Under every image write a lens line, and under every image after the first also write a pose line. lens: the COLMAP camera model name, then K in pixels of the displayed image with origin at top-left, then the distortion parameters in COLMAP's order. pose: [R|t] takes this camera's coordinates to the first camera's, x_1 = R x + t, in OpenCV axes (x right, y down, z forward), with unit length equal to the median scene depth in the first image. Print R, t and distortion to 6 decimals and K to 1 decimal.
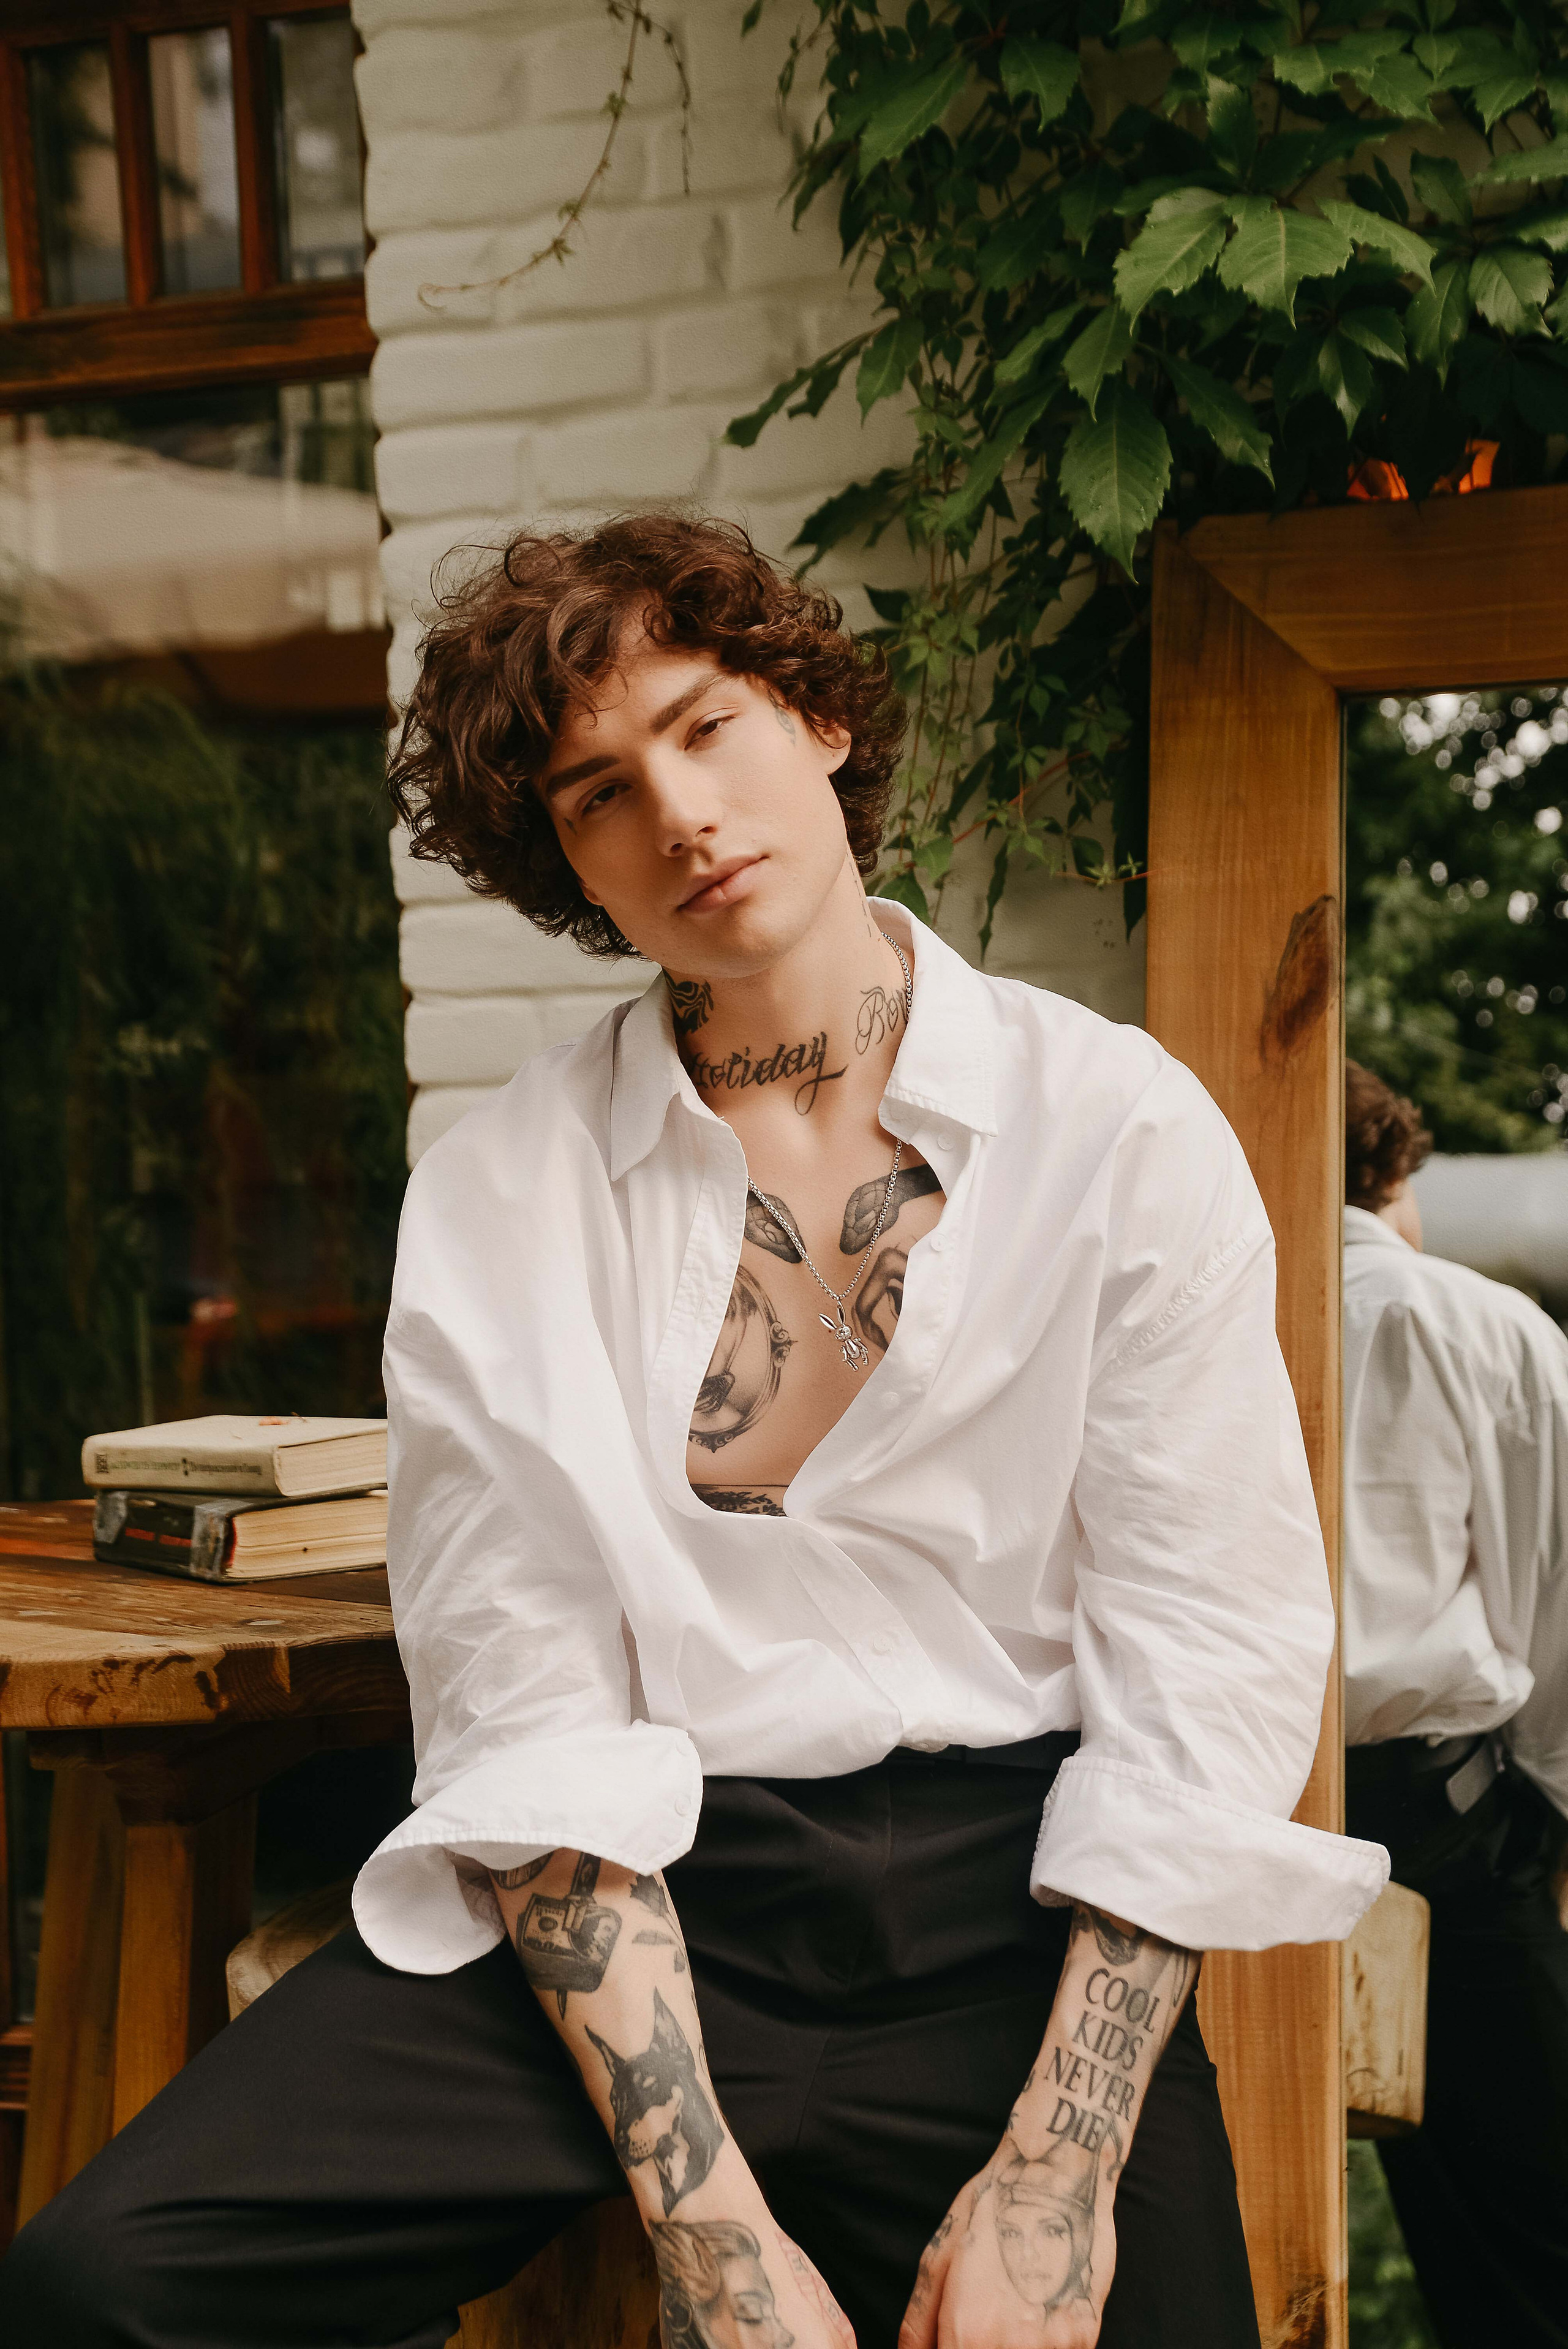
lens RADIAL K [[3355.4, 0, 794.2], [0, 3355.4, 1177.4], [0, 0, 1]] dist [0.090387, 0.000000]
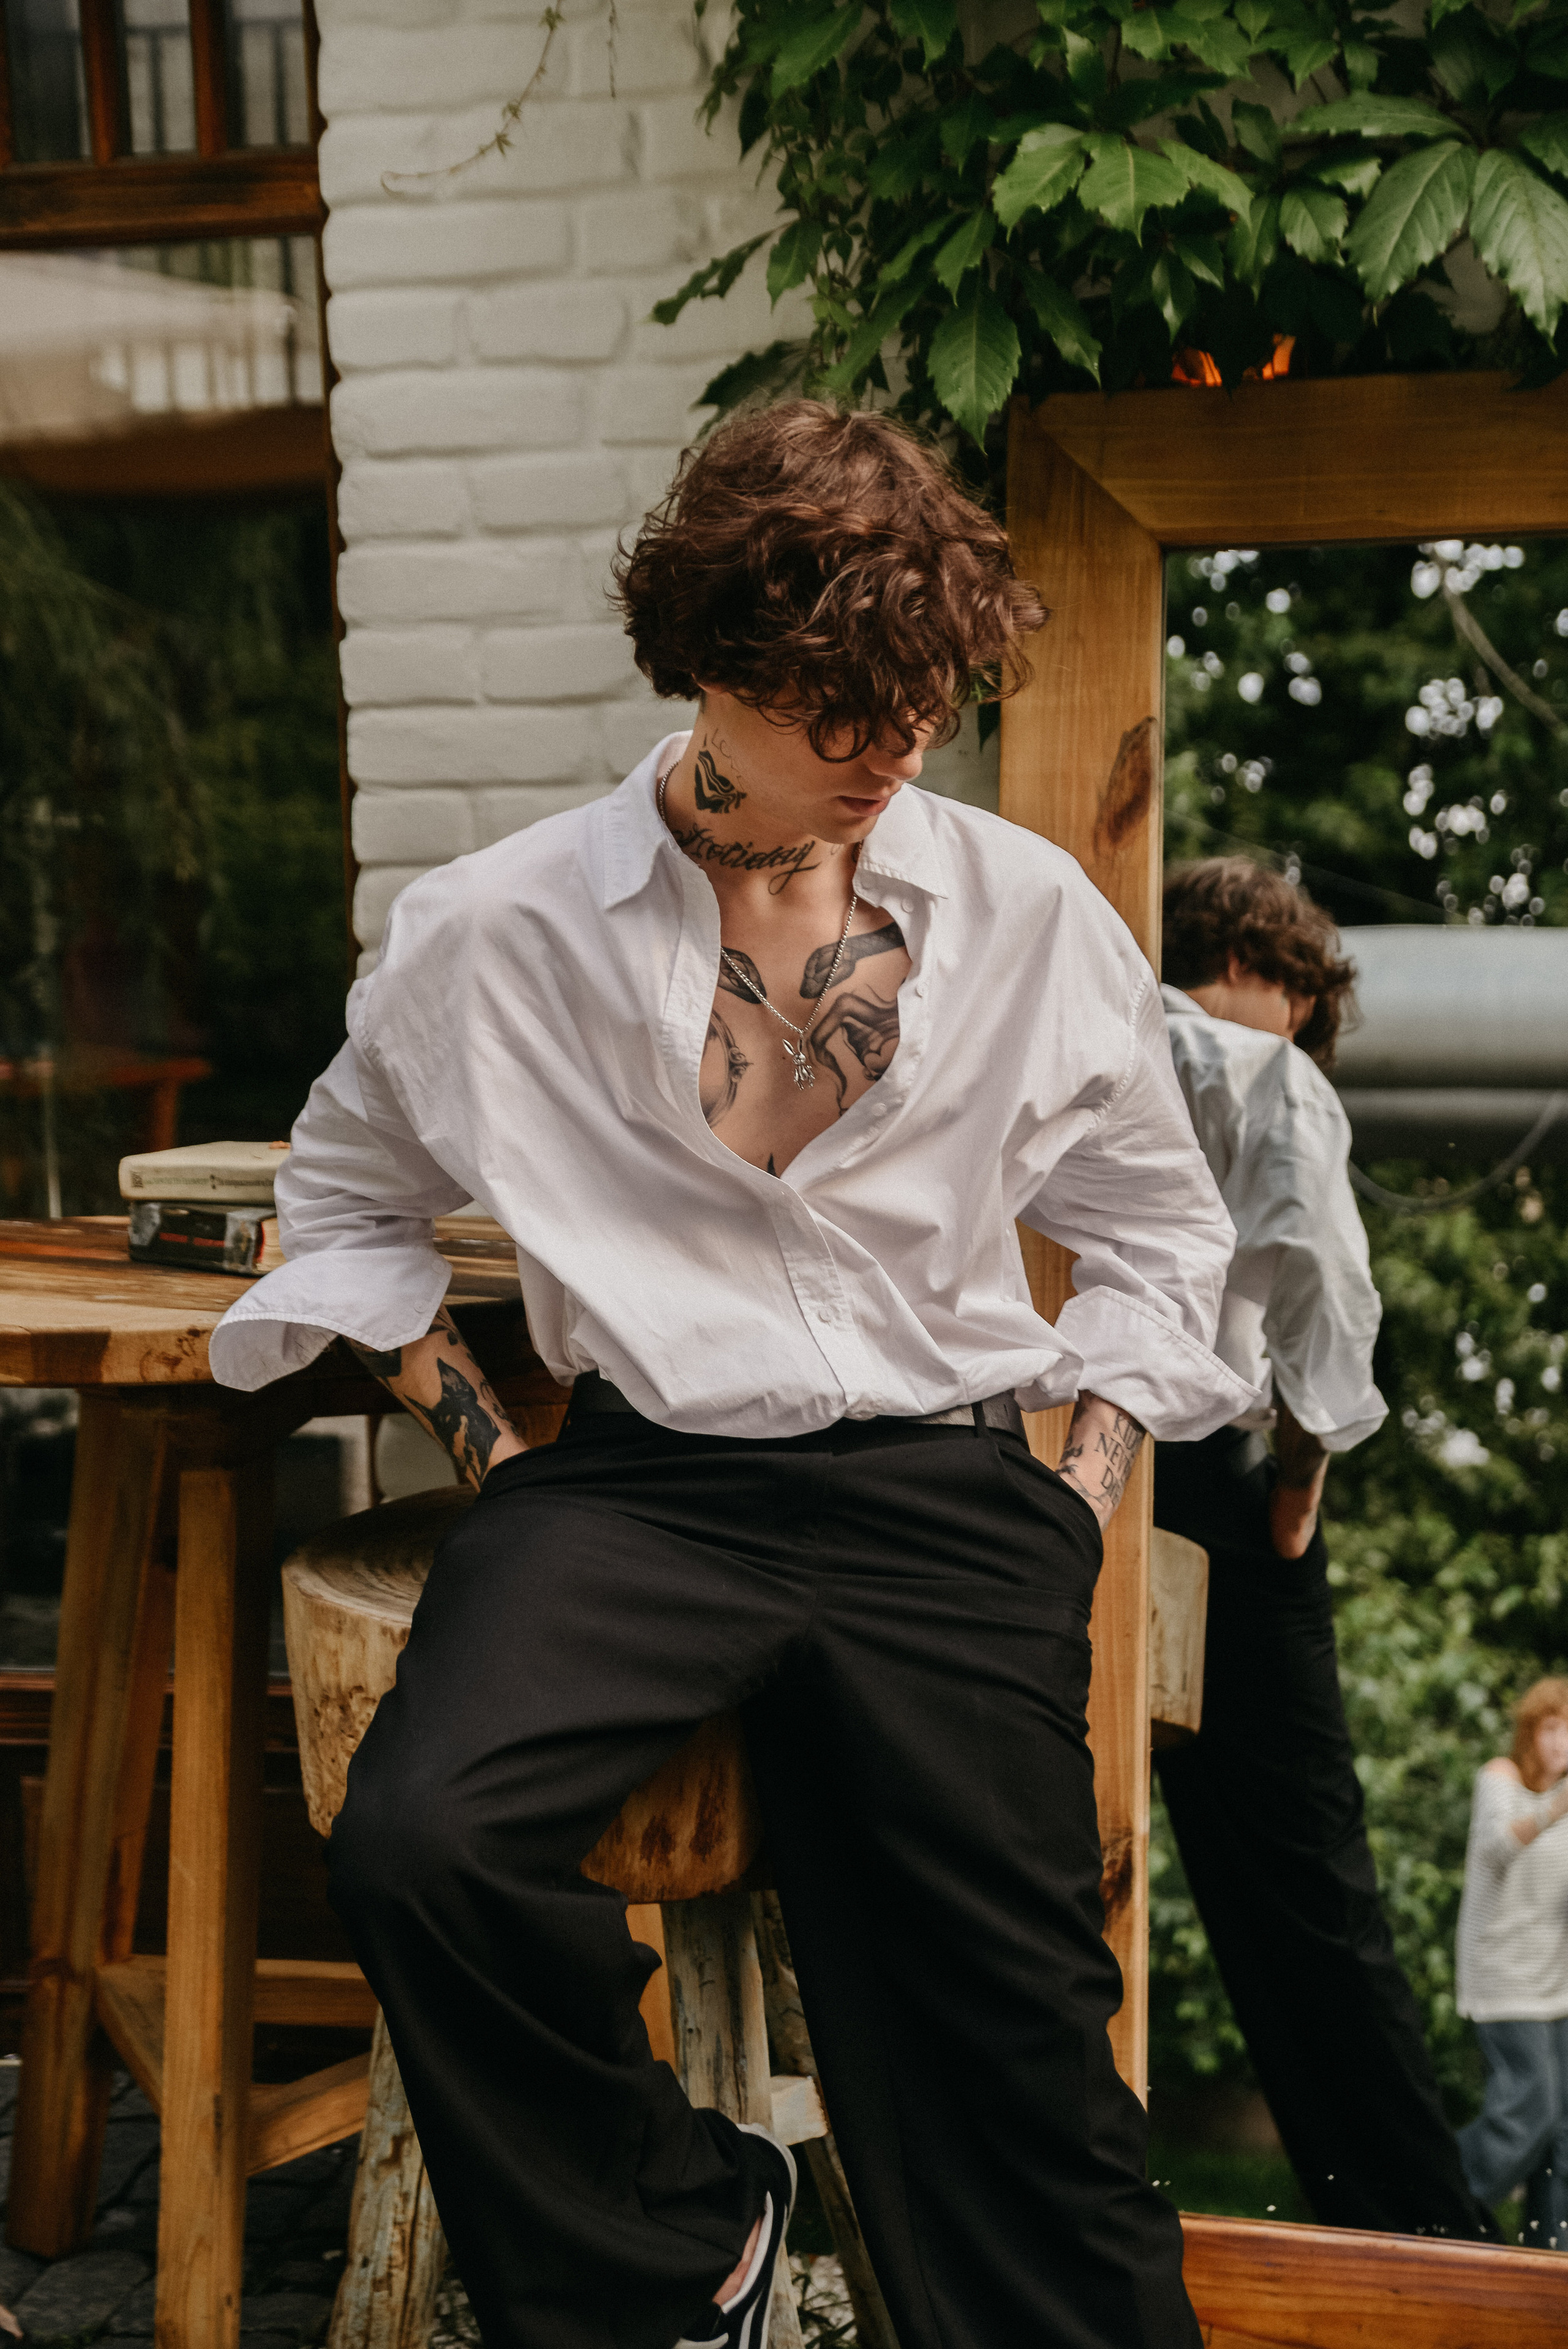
lens RADIAL K [[3355.4, 0, 801.3], [0, 3355.4, 1164.1], [0, 0, 1]] dist [0.090387, 0.000000]
pose [[0.996734, 0.004474, 0.080629, -0.062651], [-0.009593, 0.997954, 0.063206, 0.001128], [-0.080182, -0.063773, 0.994738, -0.199370]]
